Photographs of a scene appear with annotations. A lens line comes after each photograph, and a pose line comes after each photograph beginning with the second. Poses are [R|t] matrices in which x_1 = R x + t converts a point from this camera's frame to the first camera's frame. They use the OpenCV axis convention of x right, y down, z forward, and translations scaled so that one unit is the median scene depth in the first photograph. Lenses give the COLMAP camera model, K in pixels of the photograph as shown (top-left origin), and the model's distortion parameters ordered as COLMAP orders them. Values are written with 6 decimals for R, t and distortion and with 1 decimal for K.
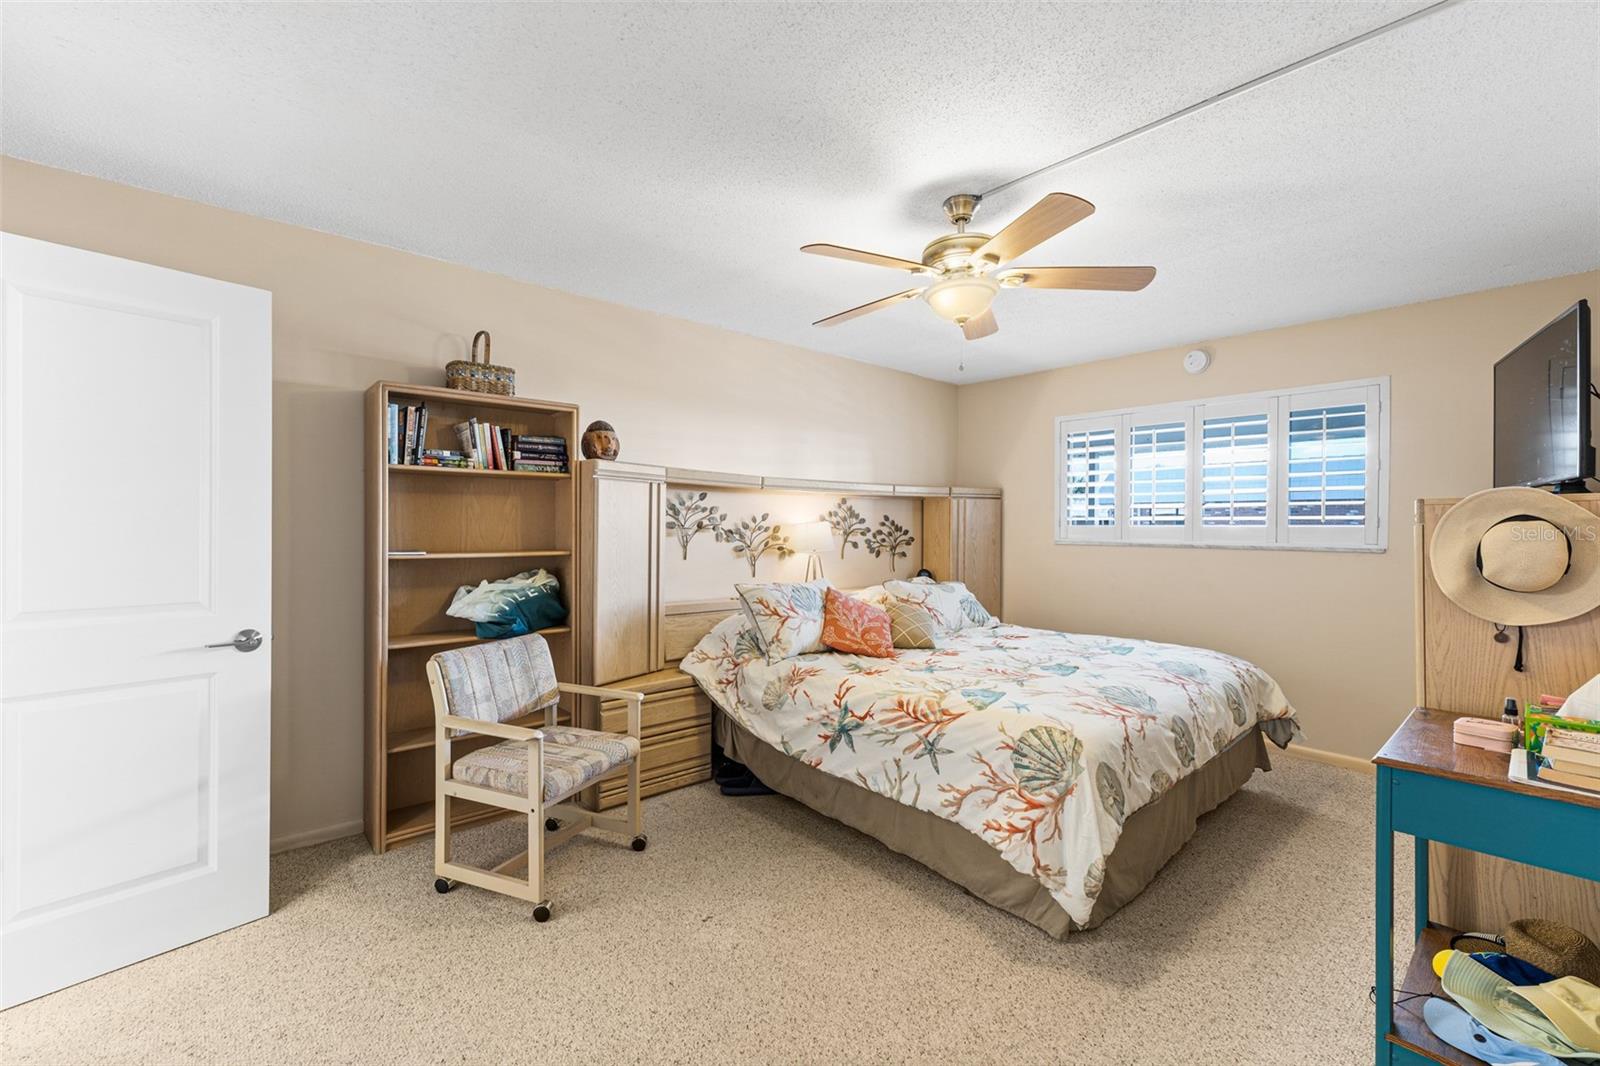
lens RADIAL K [[684.8, 0, 793.9], [0, 684.8, 529.7], [0, 0, 1]] dist [0.003519, 0.000413]
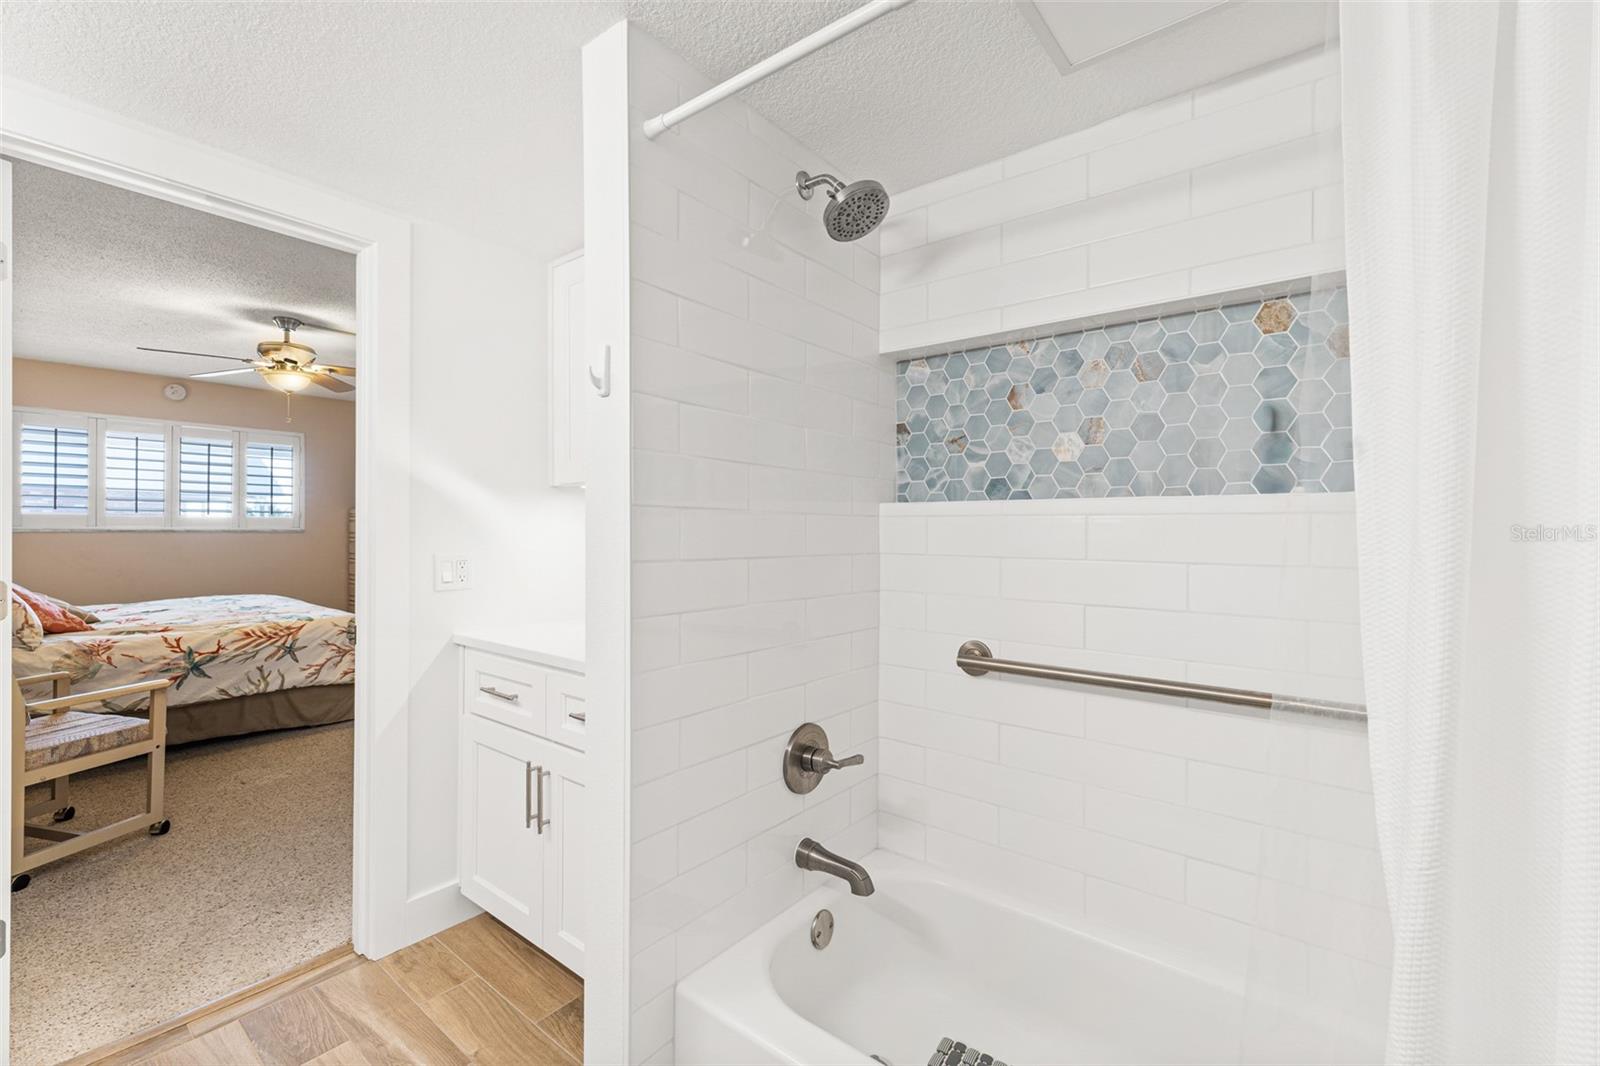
lens RADIAL K [[684.8, 0, 793.9], [0, 684.8, 529.7], [0, 0, 1]] dist [0.003519, 0.000413]
pose [[-0.180423, -0.010049, 0.983538, -1.594031], [-0.002406, 0.999949, 0.009776, 0.009045], [-0.983586, -0.000603, -0.180438, 0.098065]]
